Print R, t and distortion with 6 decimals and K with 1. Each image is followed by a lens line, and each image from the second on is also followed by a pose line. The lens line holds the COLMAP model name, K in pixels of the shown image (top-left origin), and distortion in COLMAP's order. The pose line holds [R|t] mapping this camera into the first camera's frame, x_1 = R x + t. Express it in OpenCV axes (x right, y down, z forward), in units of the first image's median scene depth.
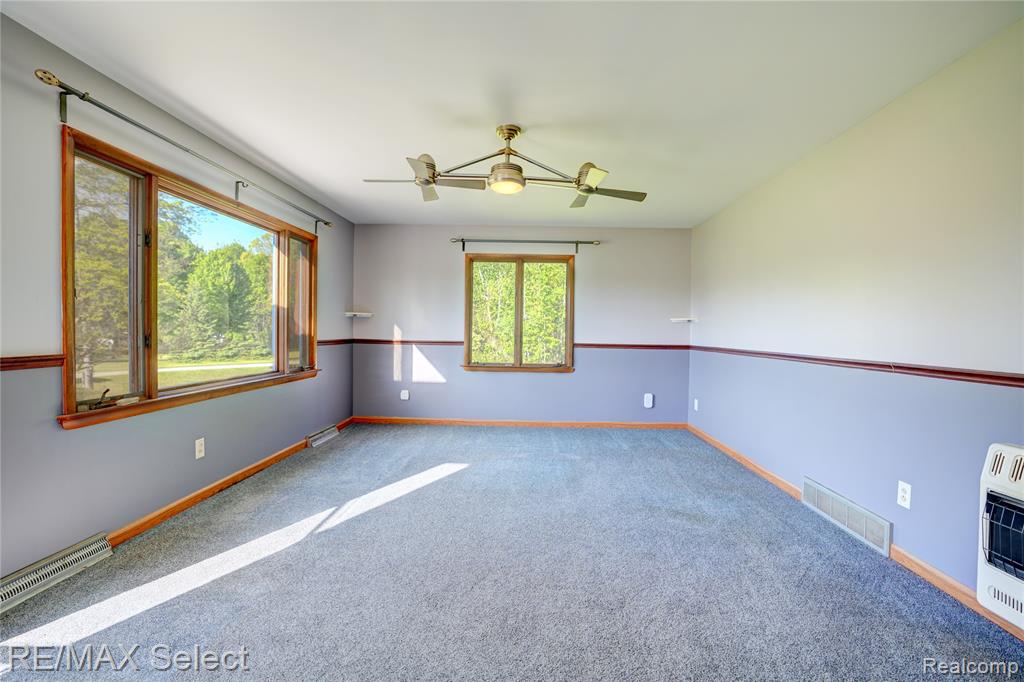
lens RADIAL K [[471.5, 0, 511.4], [0, 471.5, 339.9], [0, 0, 1]] dist [-0.043834, 0.005572]
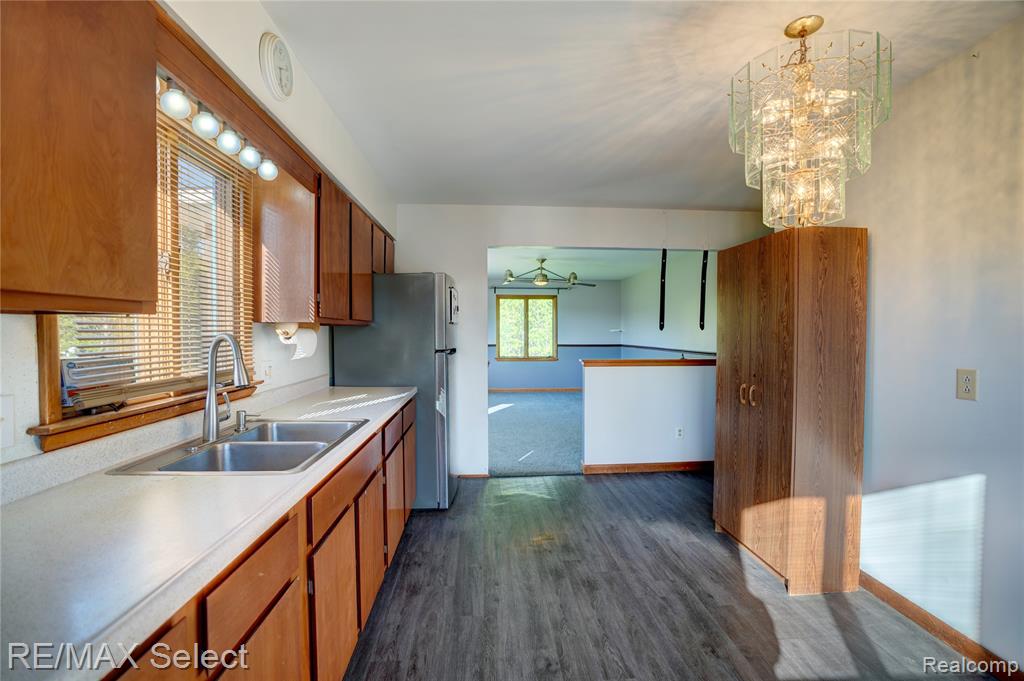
lens RADIAL K [[471.5, 0, 513.3], [0, 471.5, 341.8], [0, 0, 1]] dist [-0.043834, 0.005572]
pose [[0.995150, -0.021246, 0.096045, -0.207630], [0.021692, 0.999758, -0.003606, 0.000315], [-0.095946, 0.005672, 0.995370, -0.765814]]
